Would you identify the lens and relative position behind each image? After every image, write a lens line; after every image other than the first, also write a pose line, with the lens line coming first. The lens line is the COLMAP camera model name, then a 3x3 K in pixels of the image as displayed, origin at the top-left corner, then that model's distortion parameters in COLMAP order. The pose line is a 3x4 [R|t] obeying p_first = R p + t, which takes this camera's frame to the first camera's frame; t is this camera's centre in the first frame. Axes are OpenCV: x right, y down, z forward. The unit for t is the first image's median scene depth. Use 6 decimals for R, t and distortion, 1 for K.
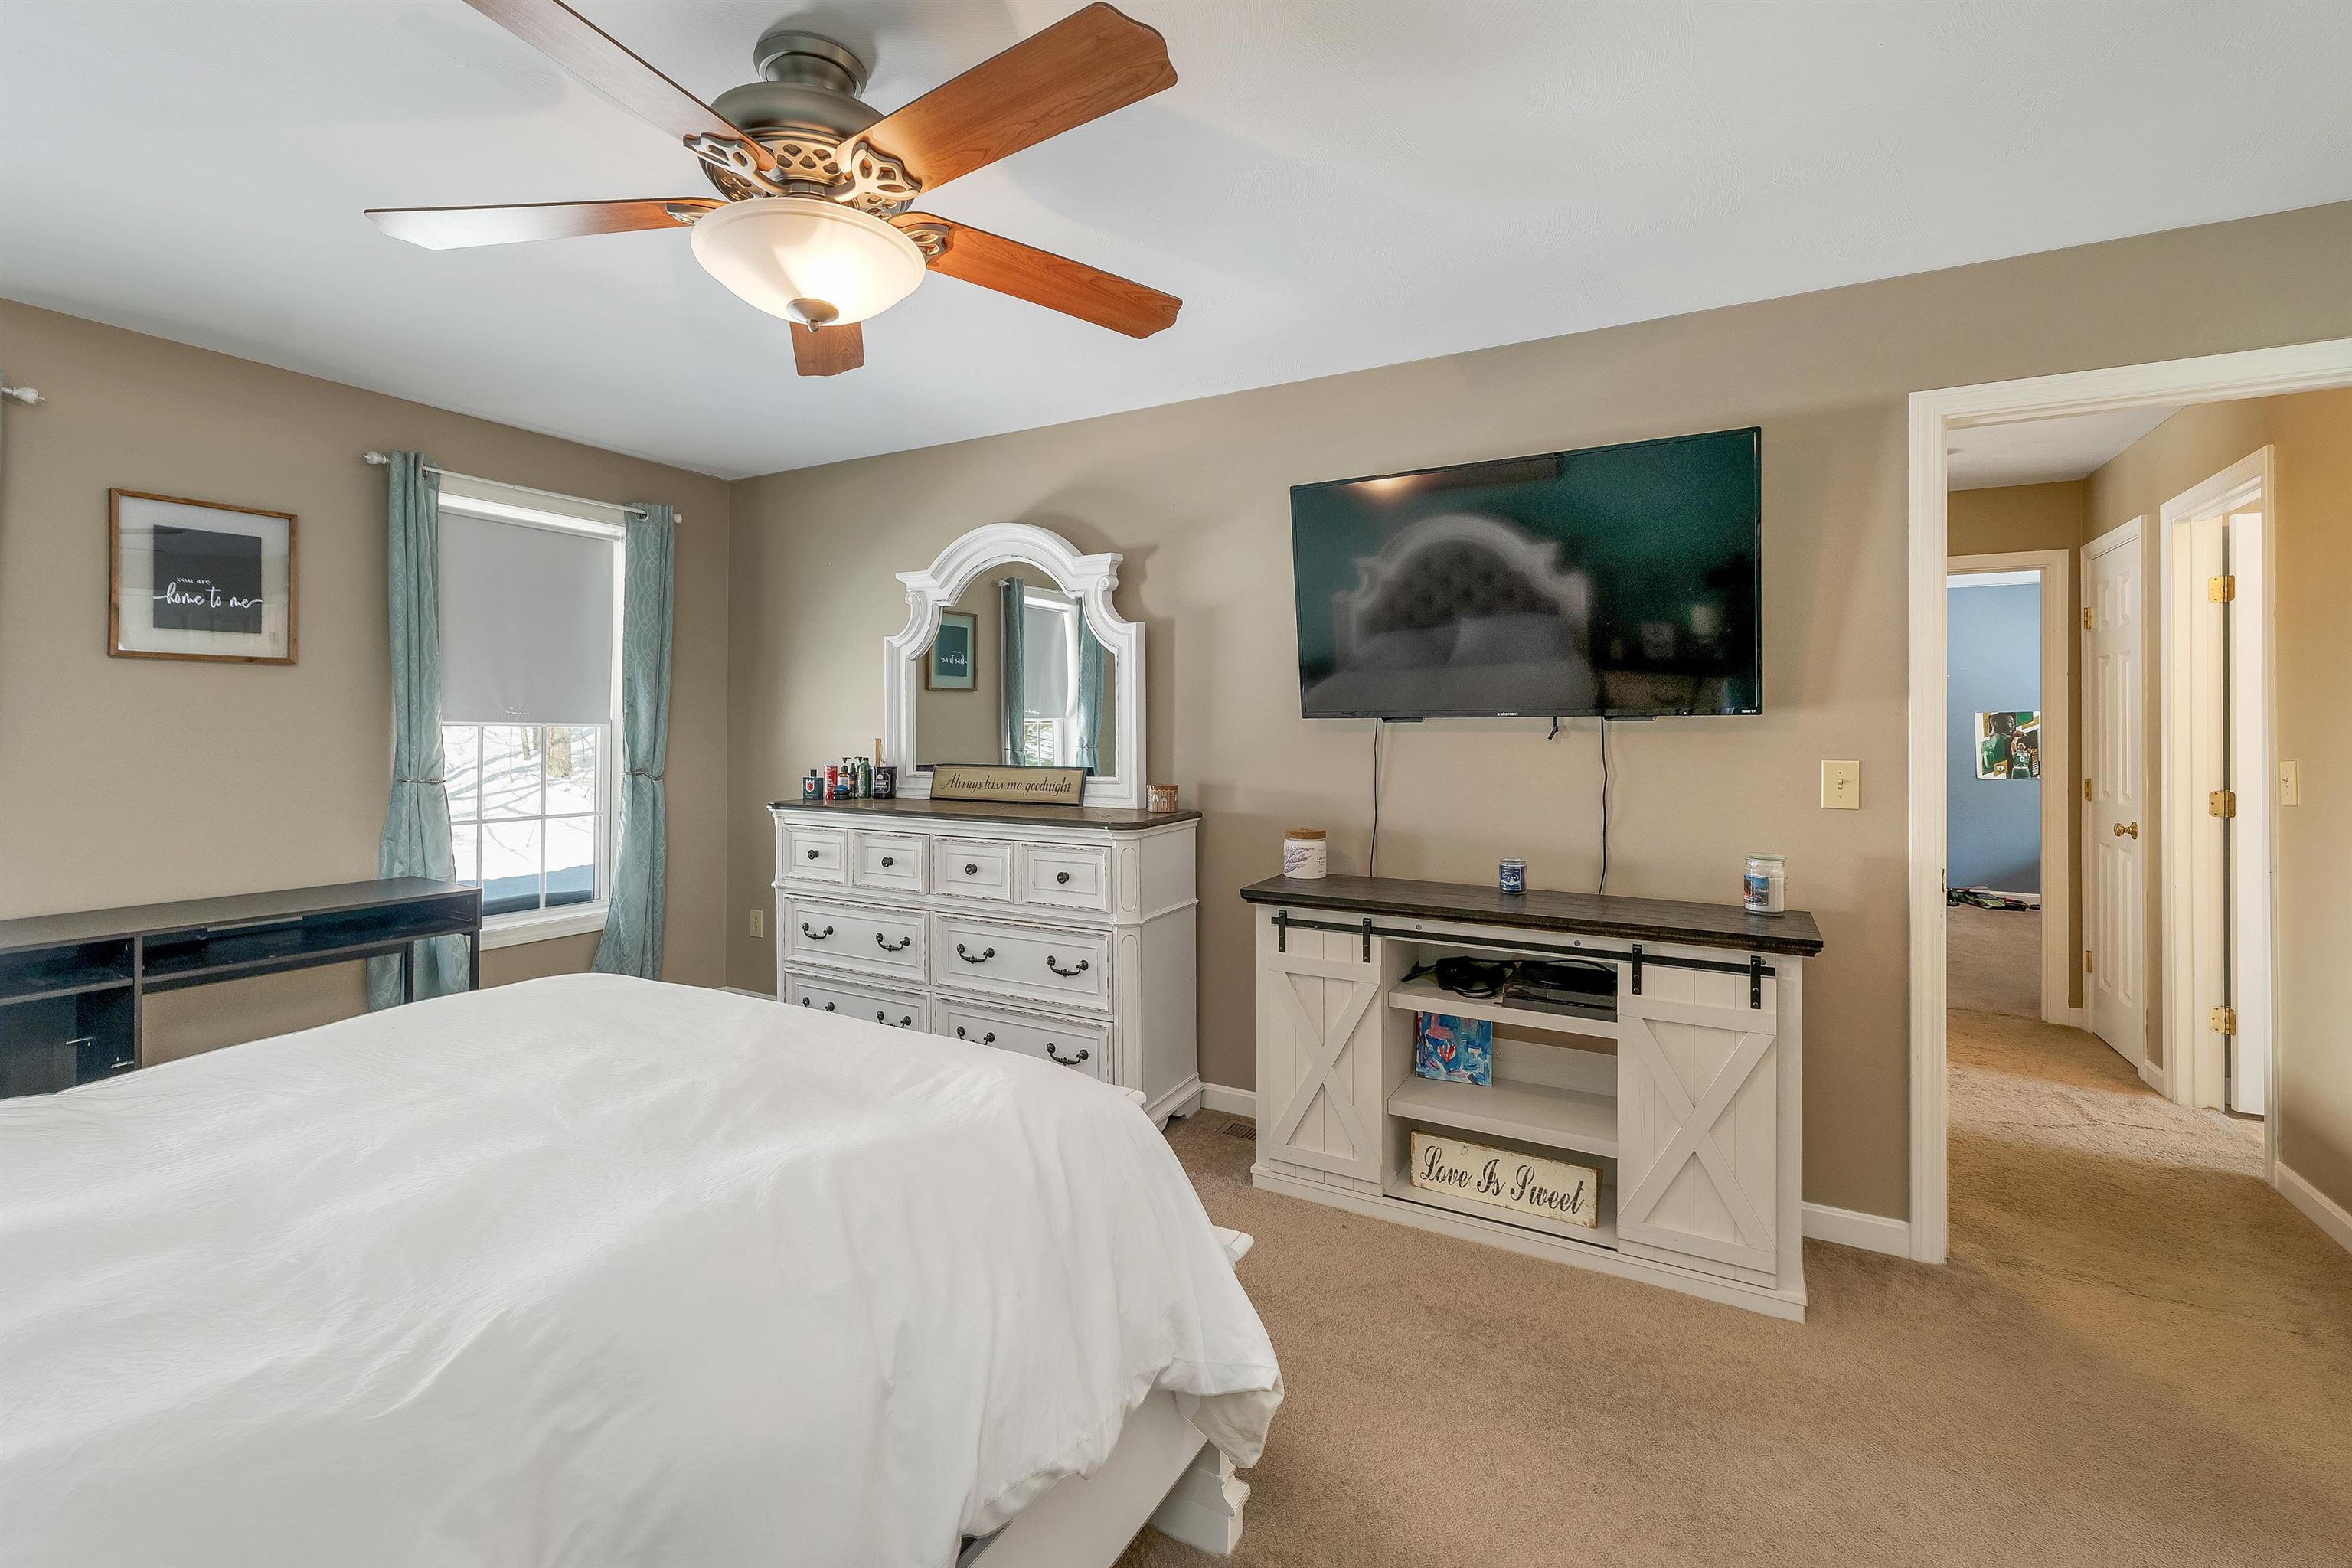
lens RADIAL K [[986.3, 0, 1177.1], [0, 986.3, 731.3], [0, 0, 1]] dist [-0.000984, 0.001097]
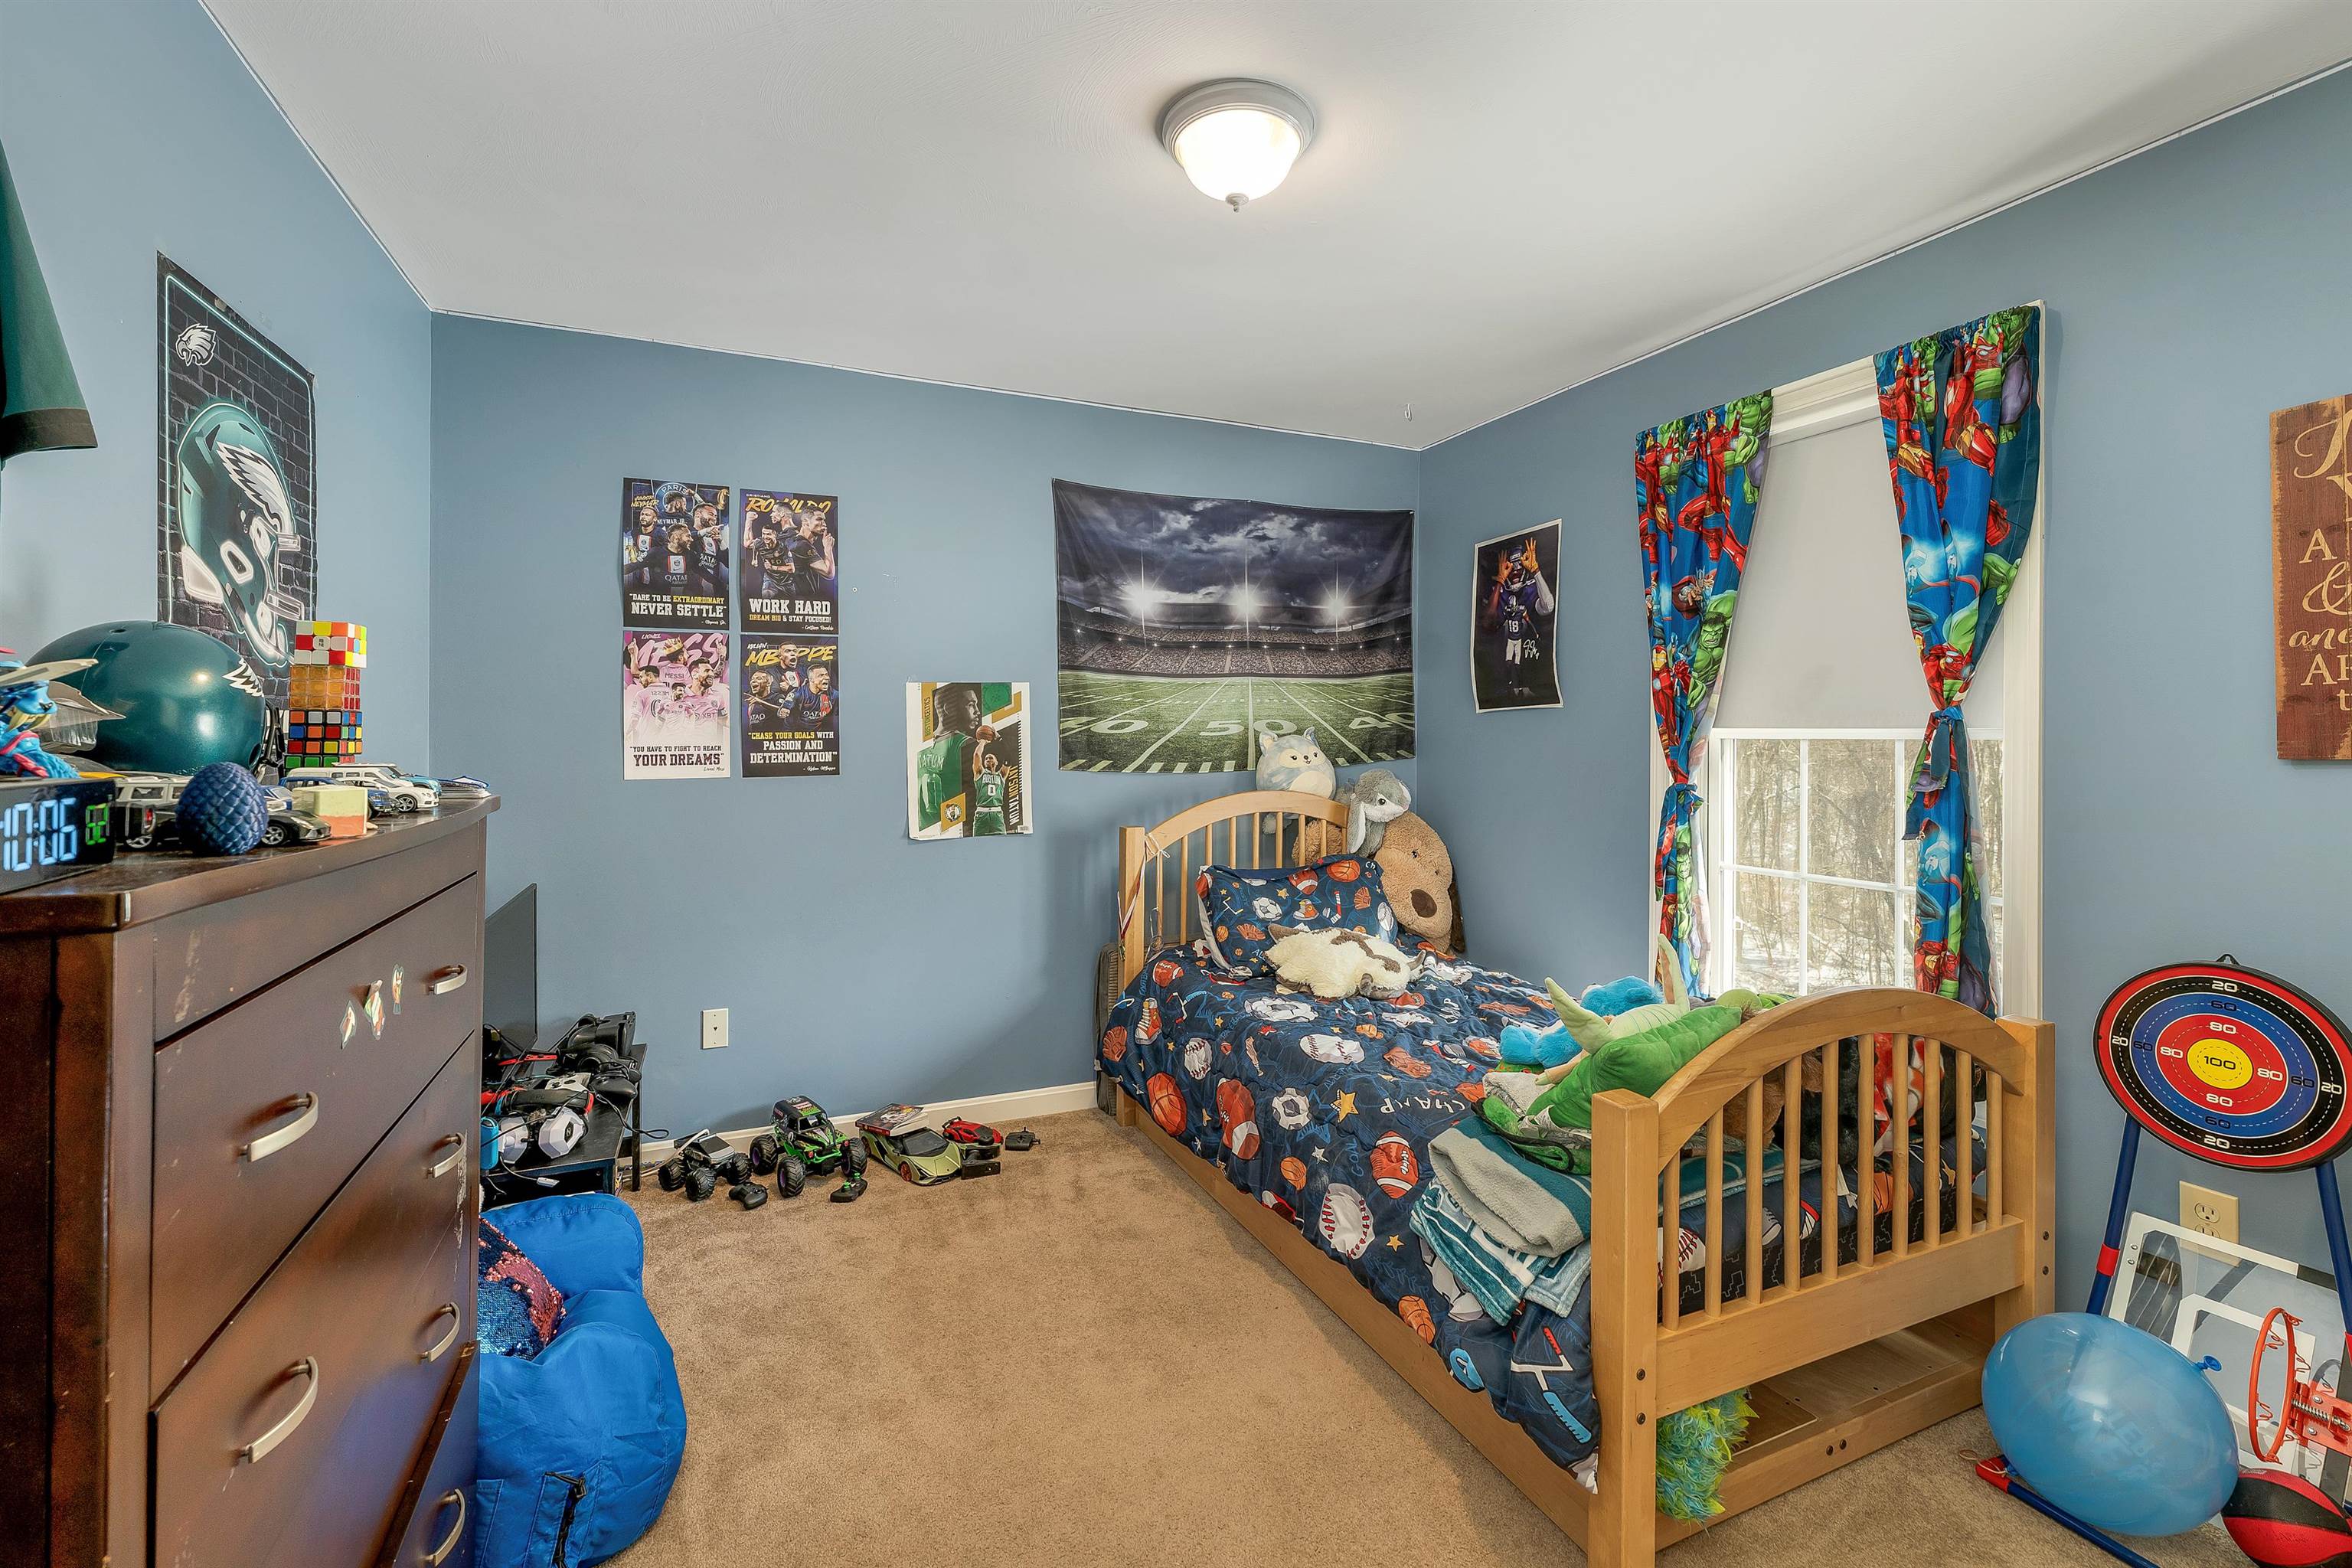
lens RADIAL K [[986.3, 0, 1183.2], [0, 986.3, 735.5], [0, 0, 1]] dist [-0.000984, 0.001097]
pose [[0.586034, 0.004773, 0.810272, 0.547355], [-0.007176, 0.999974, -0.000700, 0.003381], [-0.810254, -0.005404, 0.586053, 0.669469]]
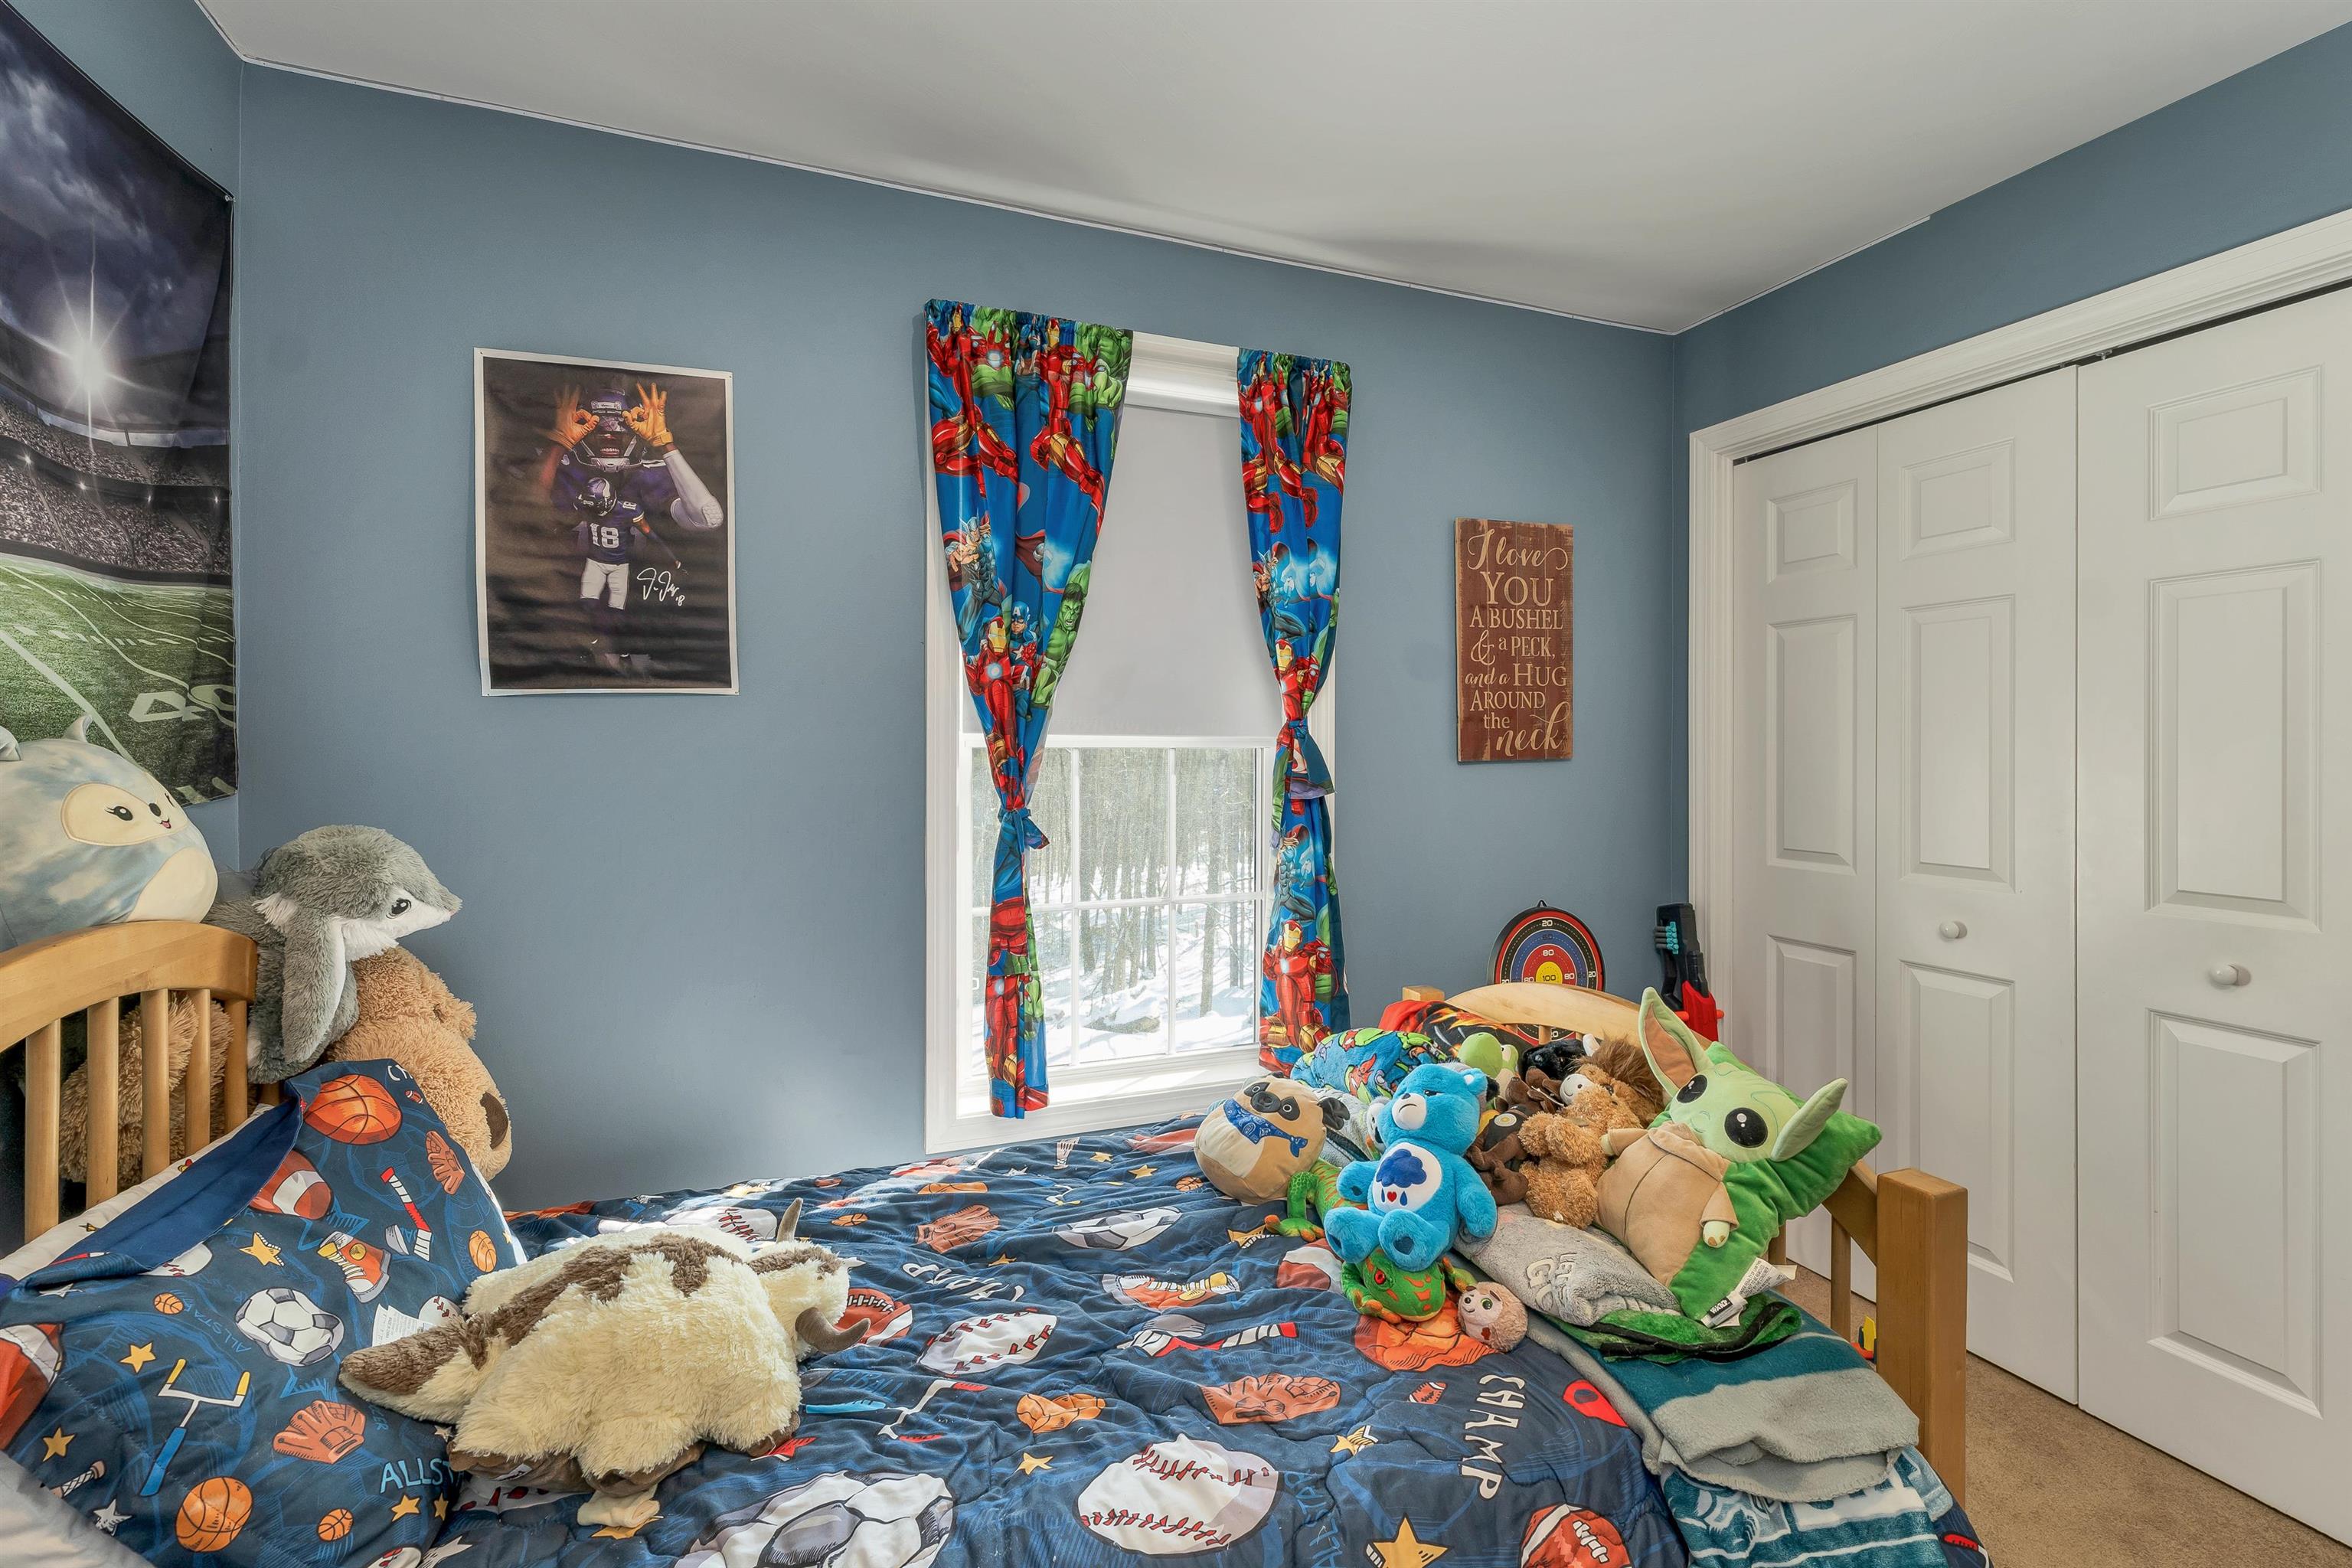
lens RADIAL K [[986.3, 0, 1188.7], [0, 986.3, 751.8], [0, 0, 1]] dist [-0.000984, 0.001097]
pose [[-0.769551, -0.006888, 0.638548, 0.777373], [-0.005140, 0.999976, 0.004593, 0.002508], [-0.638565, 0.000253, -0.769568, 0.954664]]
